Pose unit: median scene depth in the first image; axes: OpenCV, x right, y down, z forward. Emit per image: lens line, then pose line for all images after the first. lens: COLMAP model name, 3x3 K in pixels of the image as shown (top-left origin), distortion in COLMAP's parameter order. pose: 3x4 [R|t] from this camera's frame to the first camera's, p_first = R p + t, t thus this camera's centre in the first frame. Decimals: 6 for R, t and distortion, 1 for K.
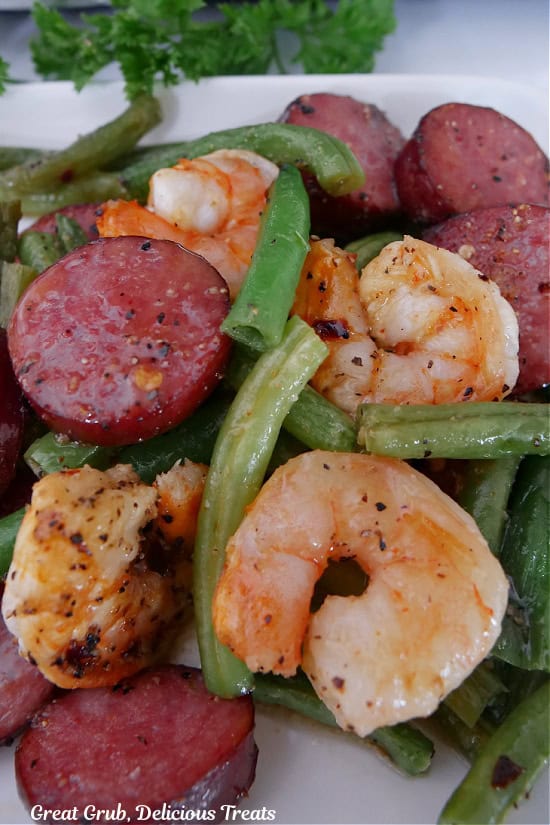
lens RADIAL K [[863.0, 0, 275.0], [0, 863.0, 412.5], [0, 0, 1]] dist [-0.007047, -0.007771]
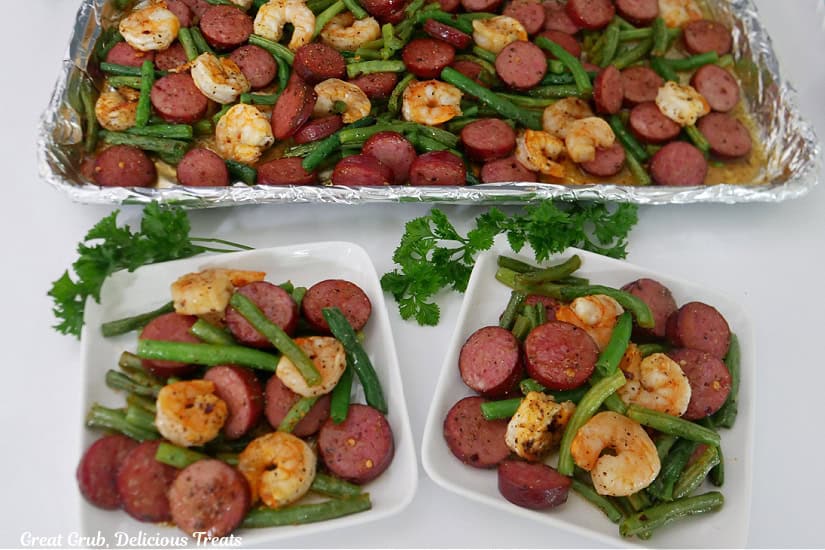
lens RADIAL K [[863.0, 0, 412.5], [0, 863.0, 275.0], [0, 0, 1]] dist [-0.007047, -0.007771]
pose [[0.941061, 0.303945, -0.148397, -0.303028], [-0.322040, 0.939298, -0.118362, 0.172184], [0.103414, 0.159176, 0.981819, -2.087988]]
